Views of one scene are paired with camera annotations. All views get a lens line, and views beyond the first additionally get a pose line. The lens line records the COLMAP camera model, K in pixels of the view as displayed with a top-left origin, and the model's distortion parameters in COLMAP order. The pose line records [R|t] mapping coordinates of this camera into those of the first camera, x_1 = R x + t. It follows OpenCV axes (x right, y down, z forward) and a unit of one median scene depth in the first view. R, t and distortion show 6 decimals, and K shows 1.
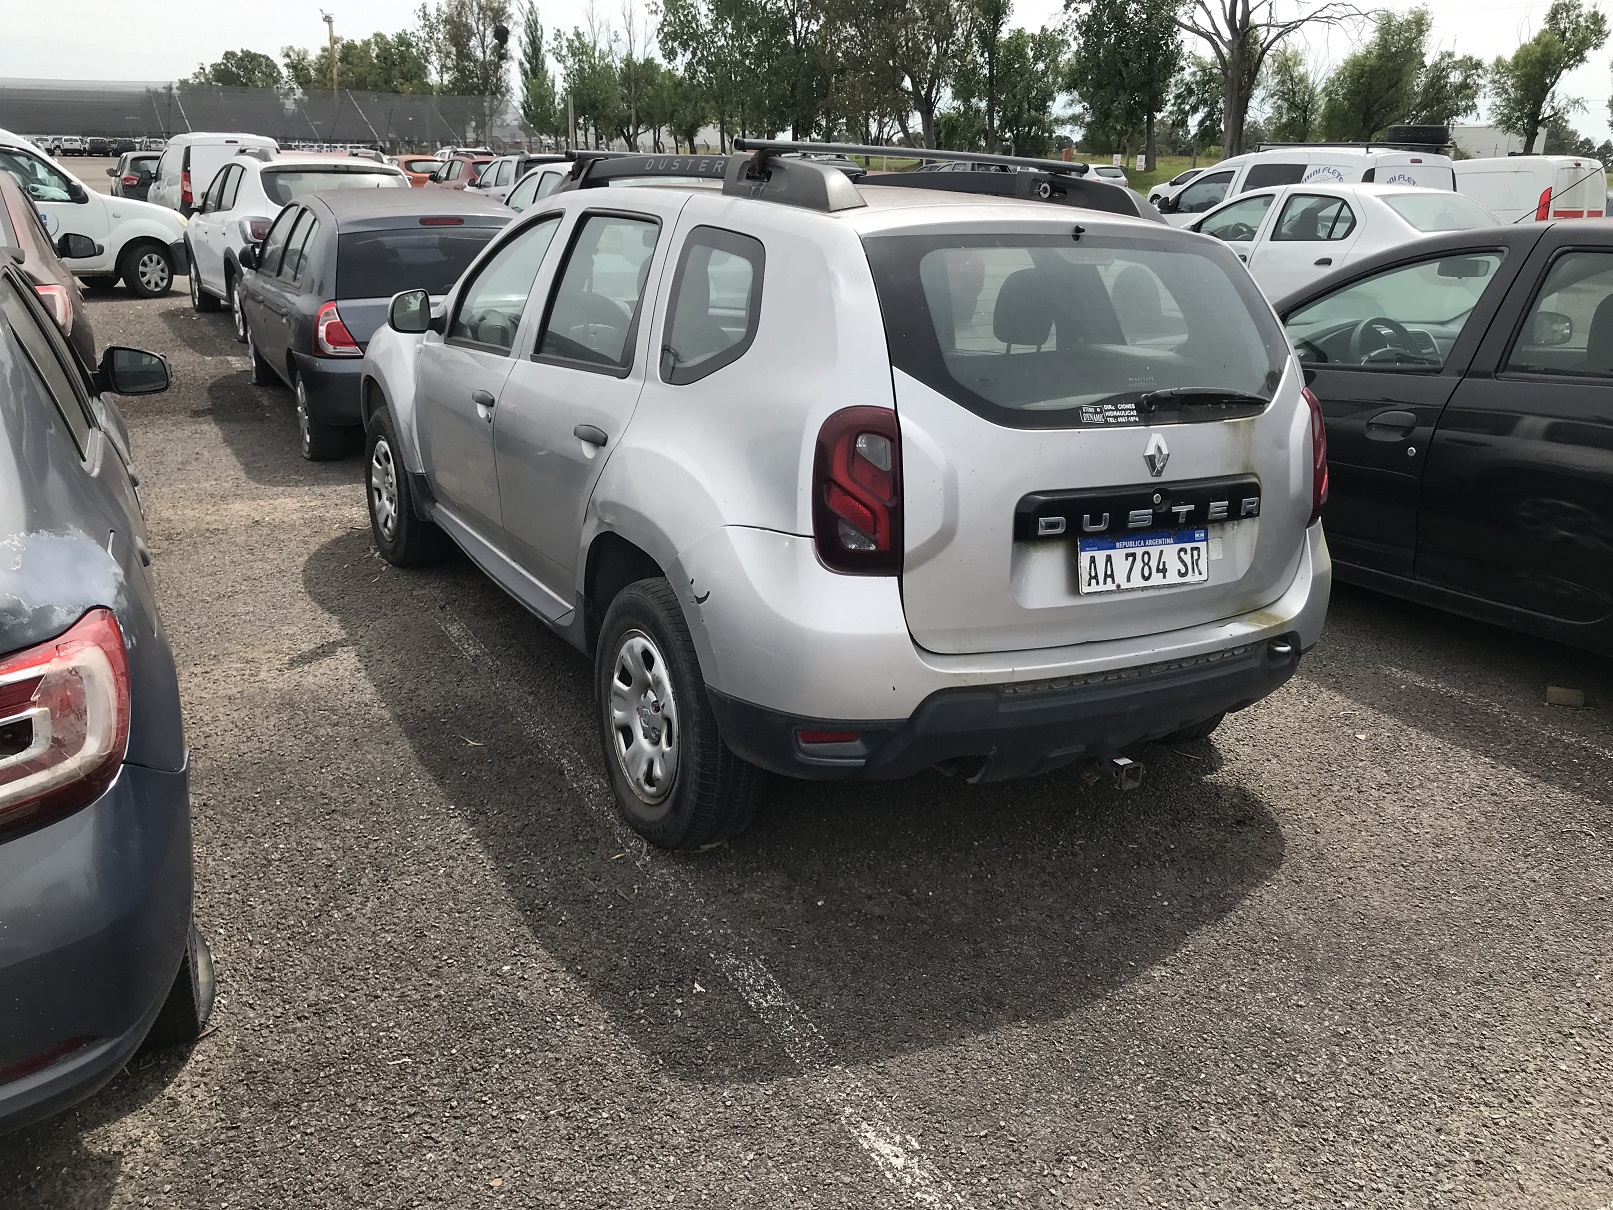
lens RADIAL K [[1352.1, 0, 828.8], [0, 1352.1, 602.5], [0, 0, 1]] dist [0.099011, -0.141236]
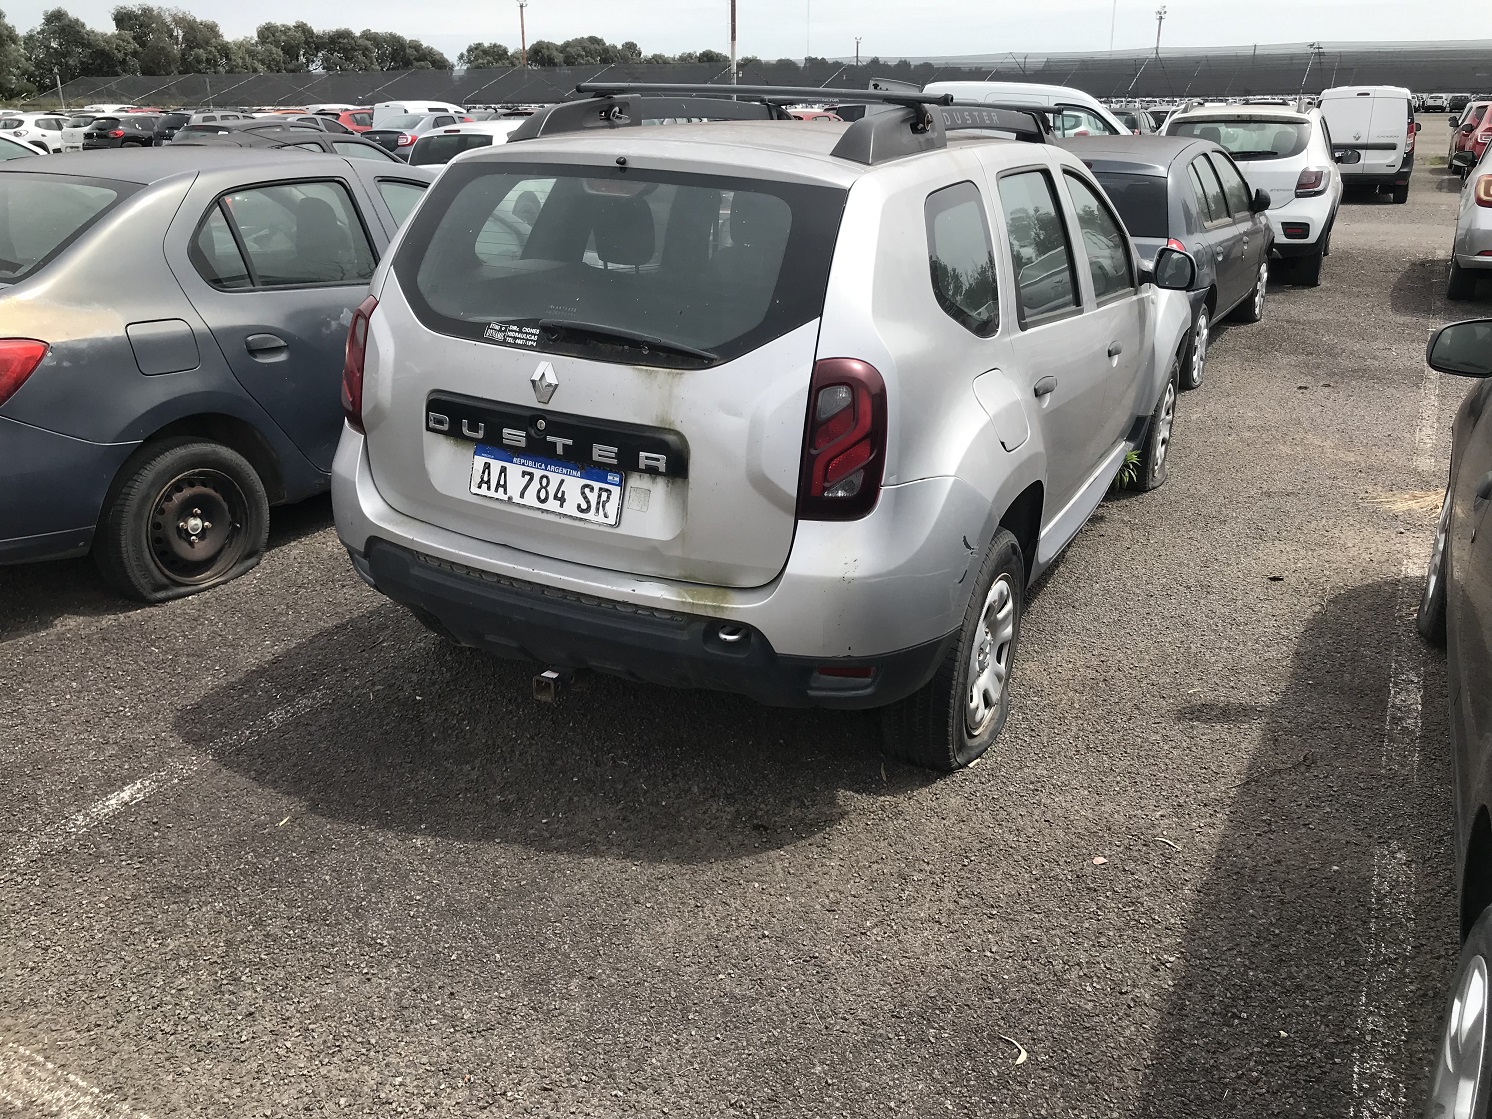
lens RADIAL K [[1250.7, 0, 766.6], [0, 1250.7, 557.2], [0, 0, 1]] dist [0.099011, -0.141236]
pose [[0.518176, 0.264687, -0.813286, 1.120018], [-0.247470, 0.956632, 0.153667, -0.167352], [0.818689, 0.121637, 0.561206, 0.613809]]
